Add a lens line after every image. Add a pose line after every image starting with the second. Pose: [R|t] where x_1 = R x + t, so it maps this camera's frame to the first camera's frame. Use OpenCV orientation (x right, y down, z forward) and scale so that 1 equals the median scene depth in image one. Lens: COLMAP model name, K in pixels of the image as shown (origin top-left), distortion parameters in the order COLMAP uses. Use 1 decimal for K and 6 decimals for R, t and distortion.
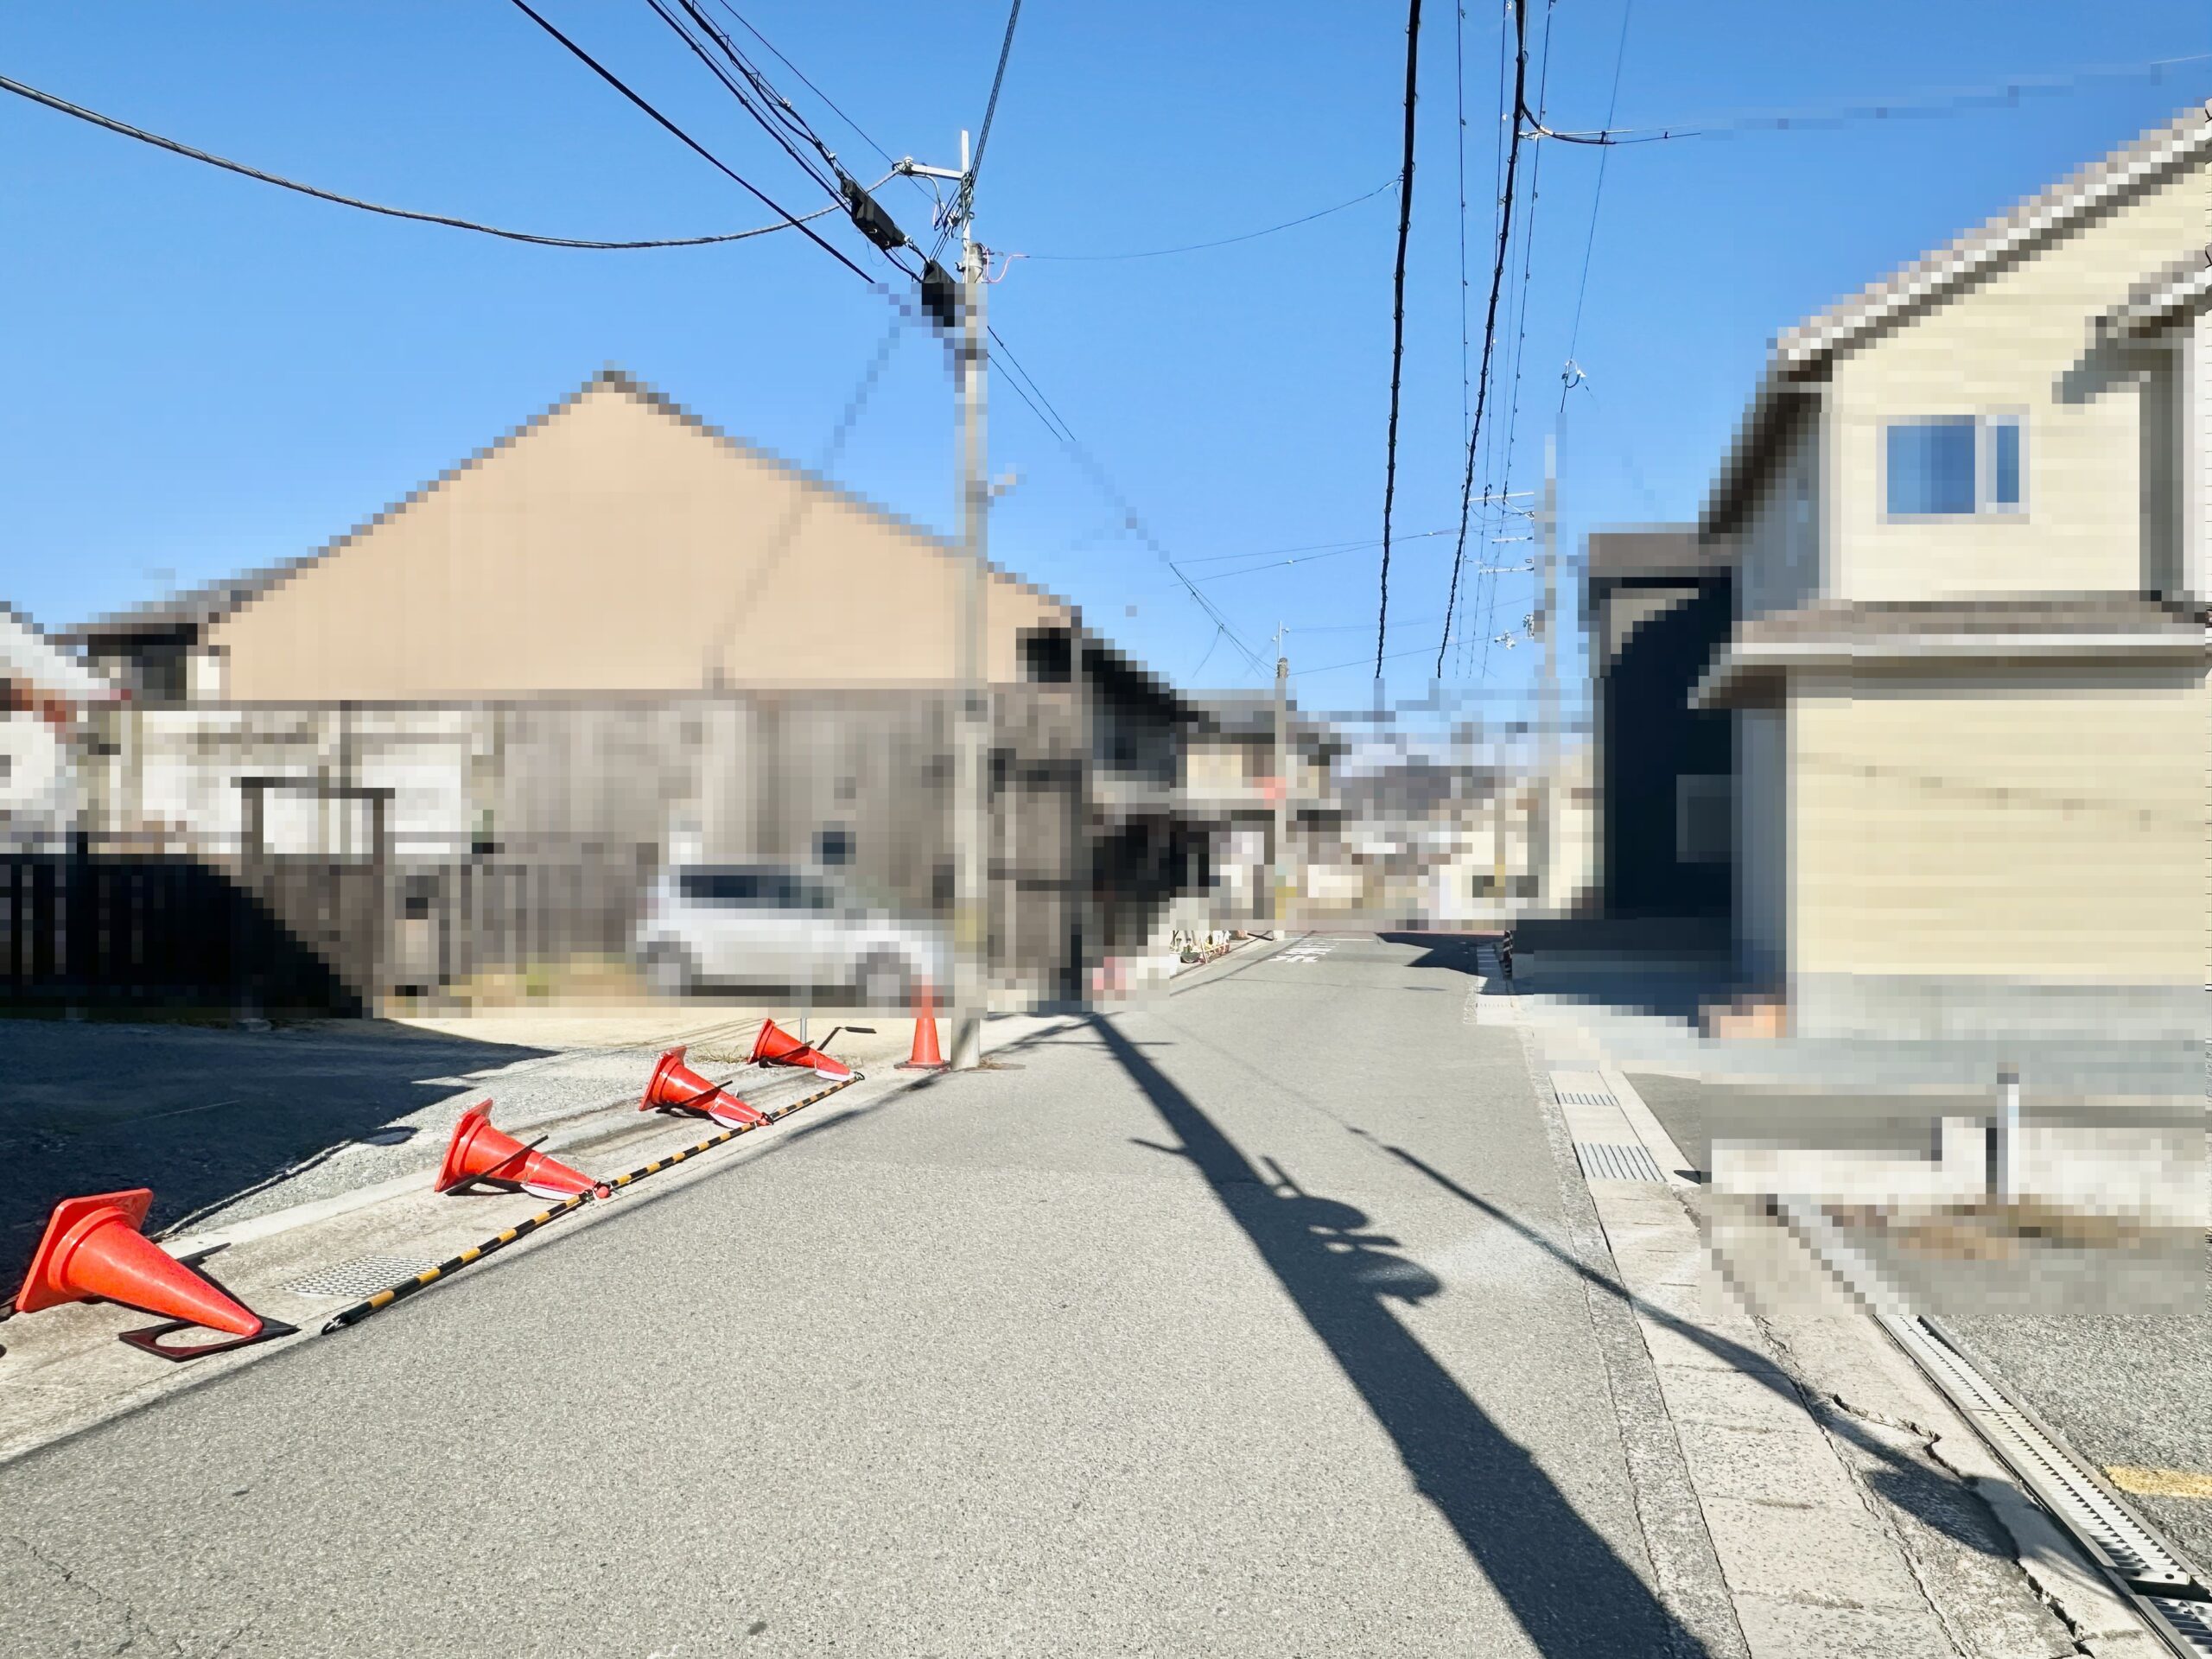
lens RADIAL K [[1473.3, 0, 1106.0], [0, 1473.3, 829.5], [0, 0, 1]] dist [0.000223, 0.000918]
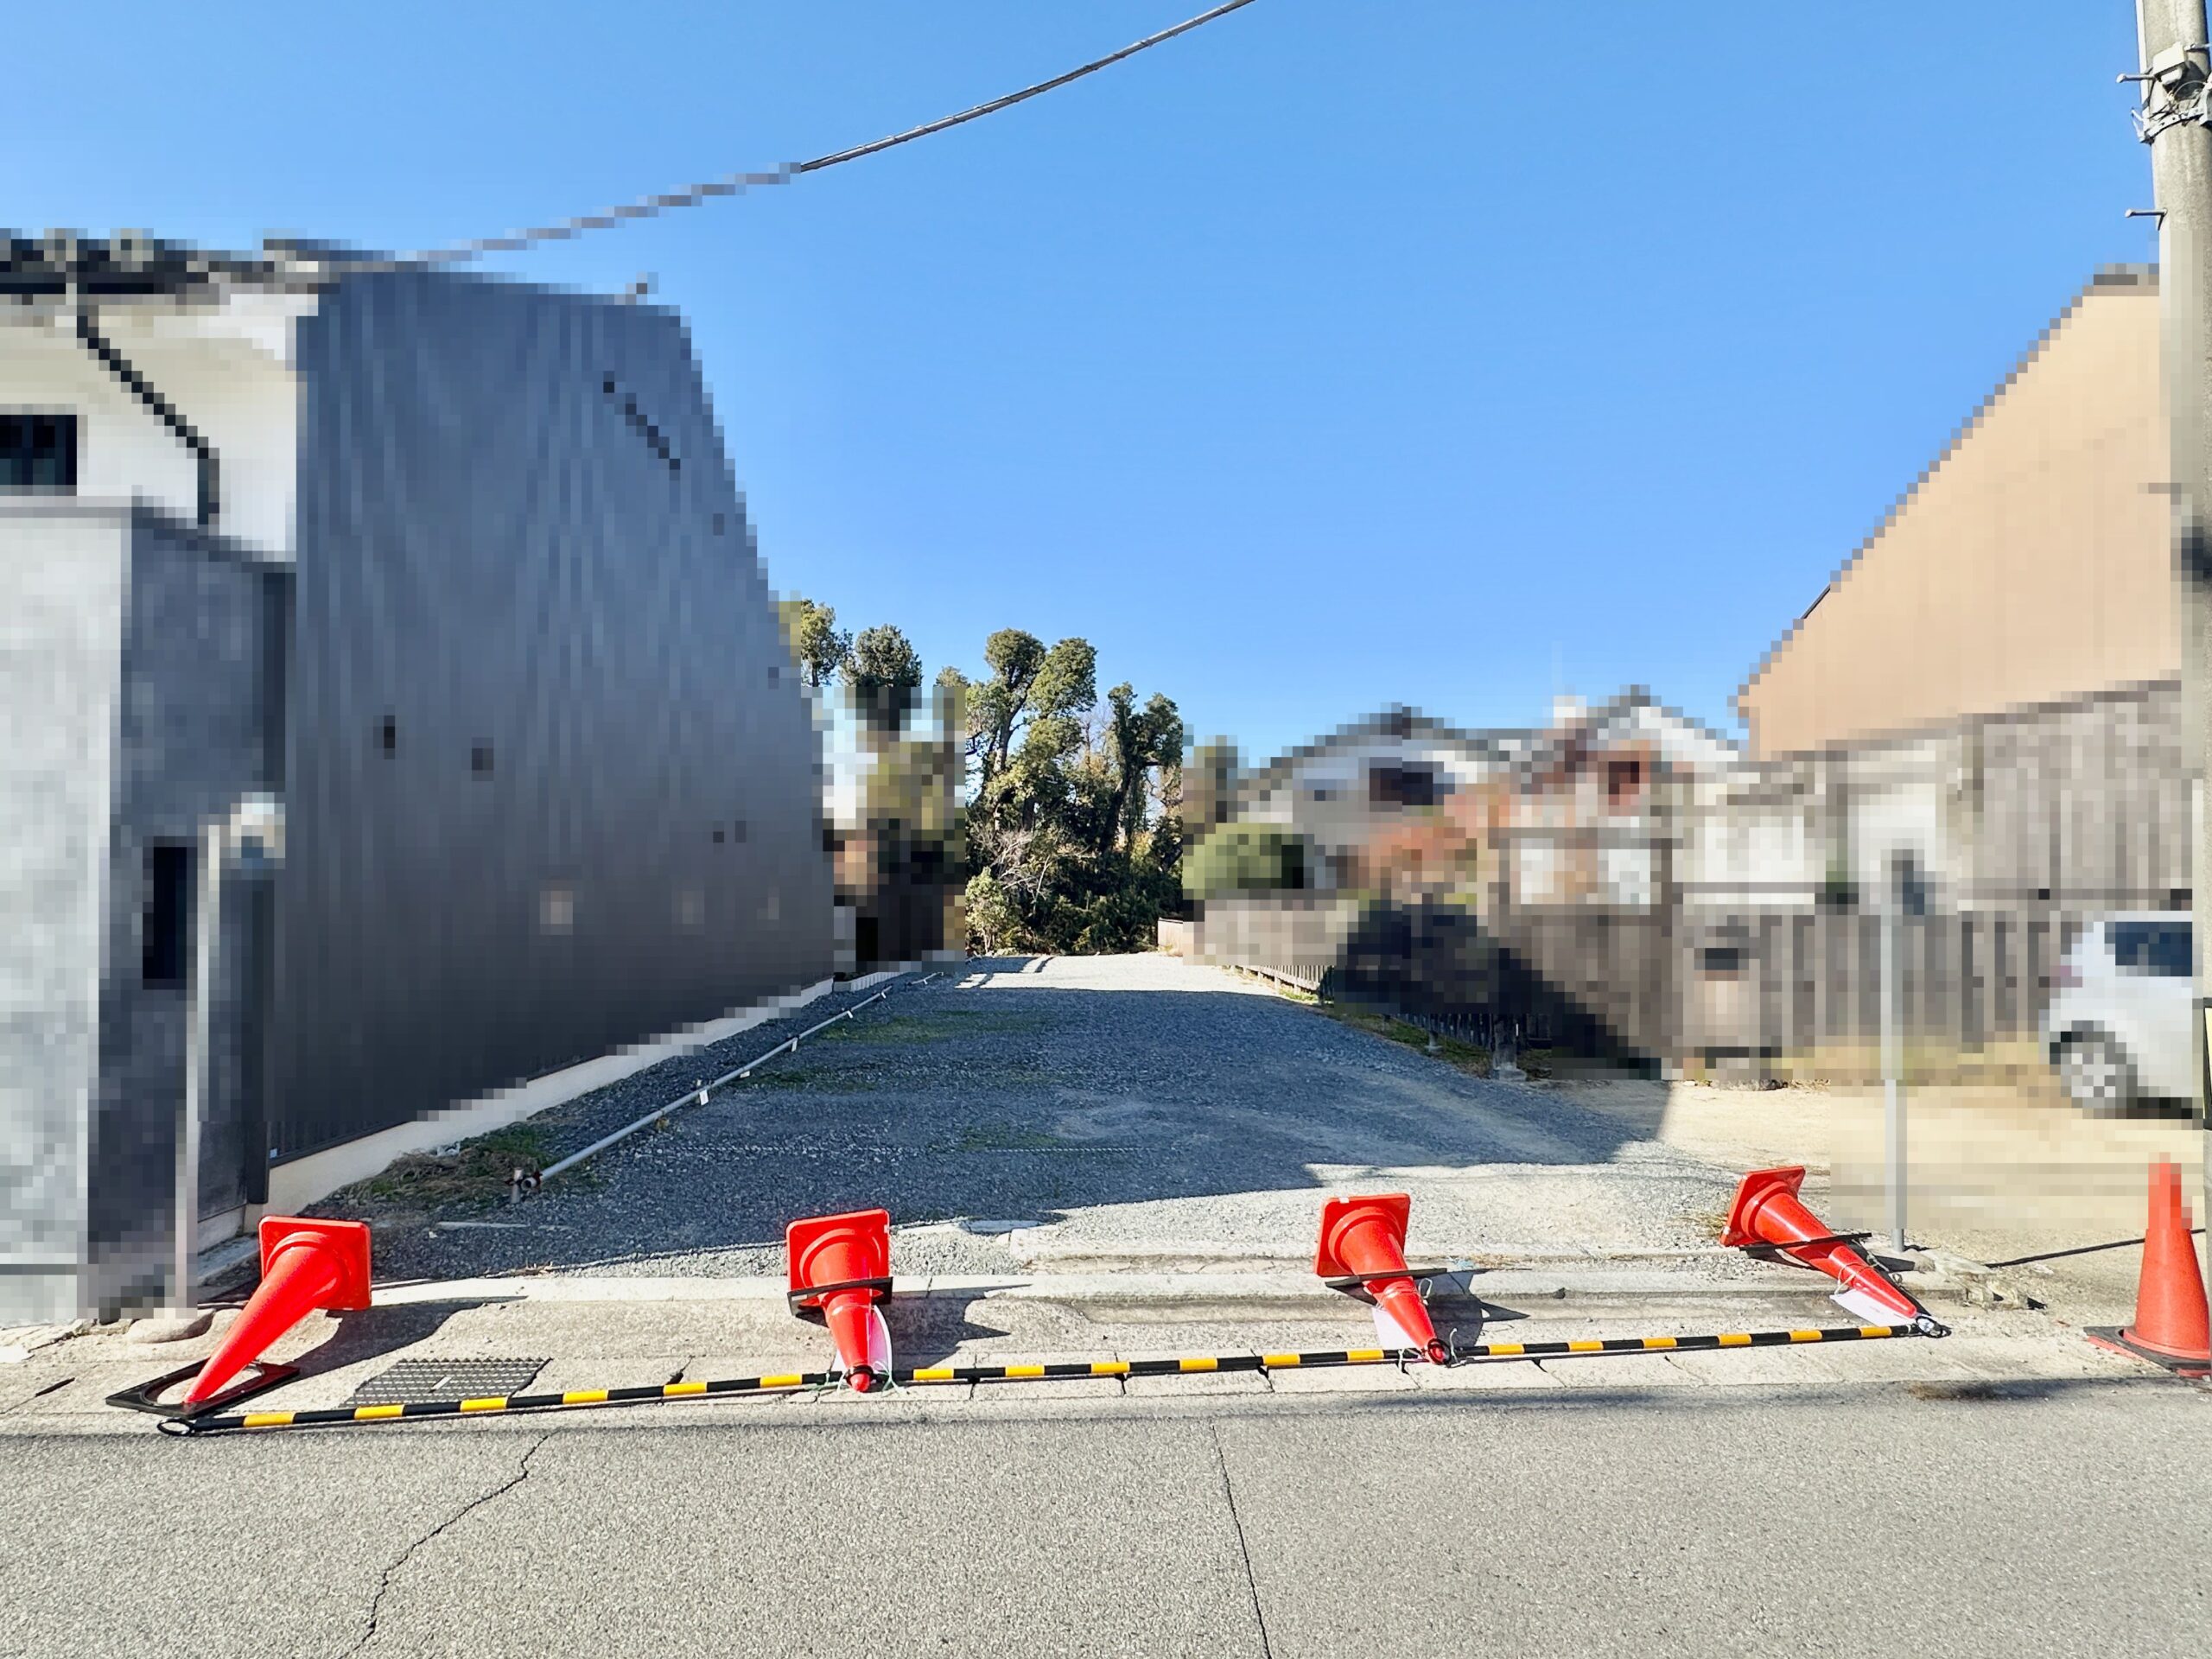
lens RADIAL K [[1162.7, 0, 1106.0], [0, 1162.7, 829.5], [0, 0, 1]] dist [-0.000319, -0.001069]
pose [[0.271538, -0.072748, -0.959674, 0.129232], [0.026748, 0.997324, -0.068034, 0.011513], [0.962056, -0.007195, 0.272757, 0.504612]]
